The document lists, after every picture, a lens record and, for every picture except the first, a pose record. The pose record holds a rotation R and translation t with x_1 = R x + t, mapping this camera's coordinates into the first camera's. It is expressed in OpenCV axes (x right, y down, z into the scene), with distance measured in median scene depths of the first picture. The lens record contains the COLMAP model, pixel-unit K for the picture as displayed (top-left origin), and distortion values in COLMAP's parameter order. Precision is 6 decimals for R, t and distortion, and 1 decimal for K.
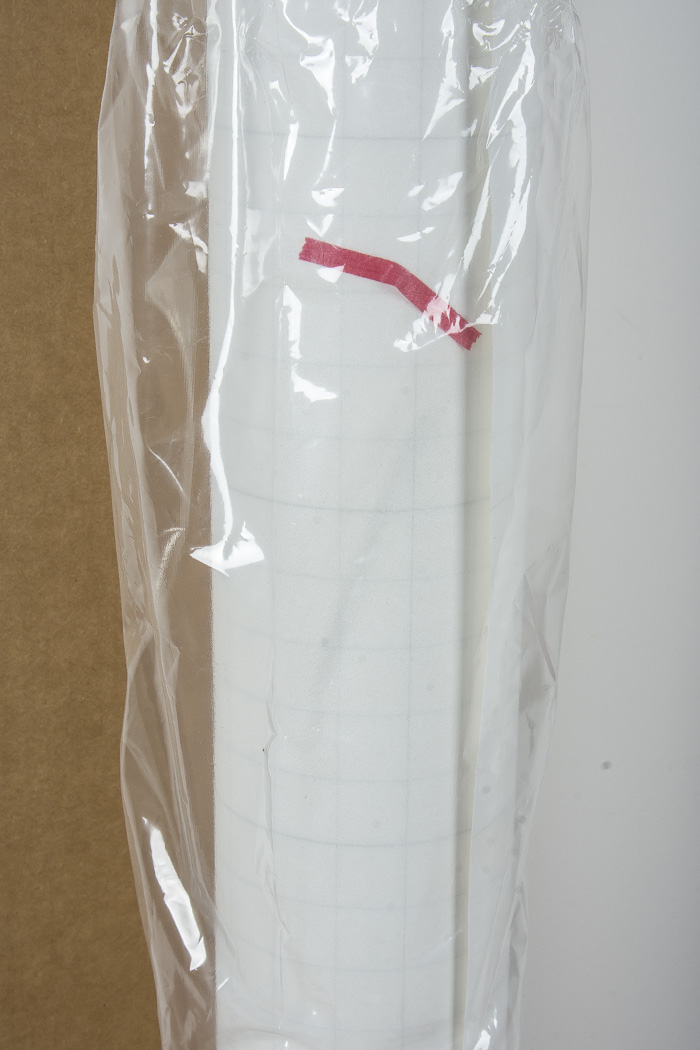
lens RADIAL K [[1943.3, 0, 350.7], [0, 1943.3, 526.8], [0, 0, 1]] dist [0.028010, 0.000000]
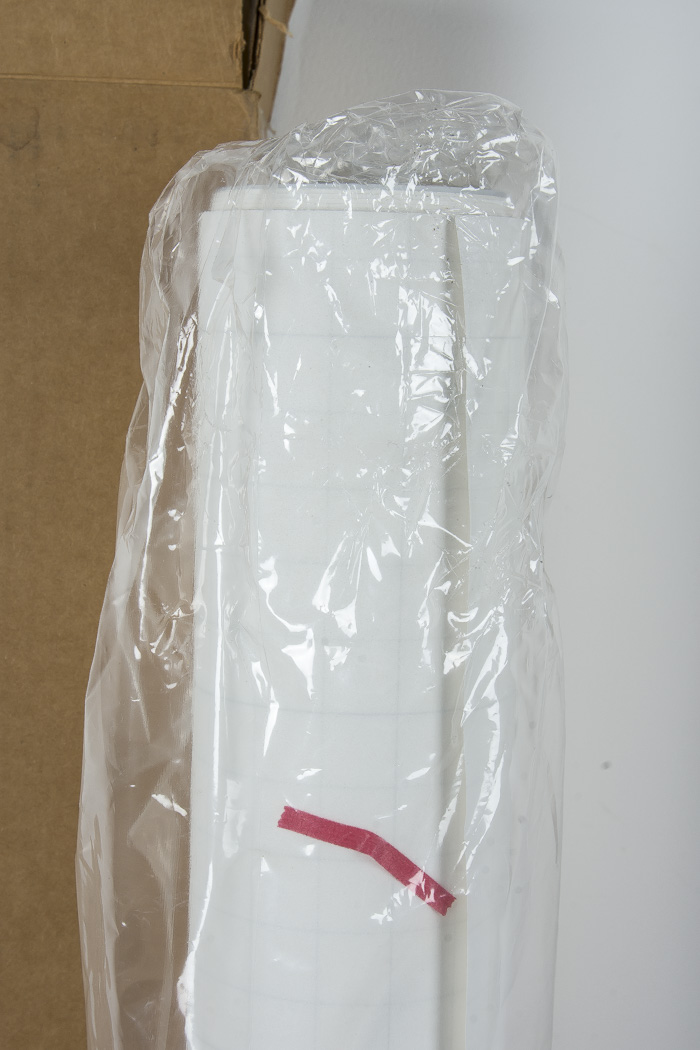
lens RADIAL K [[1943.3, 0, 350.3], [0, 1943.3, 524.0], [0, 0, 1]] dist [0.028010, 0.000000]
pose [[0.999893, 0.014351, -0.002897, 0.012383], [-0.014635, 0.985318, -0.170103, -0.121731], [0.000413, 0.170127, 0.985422, -0.033487]]
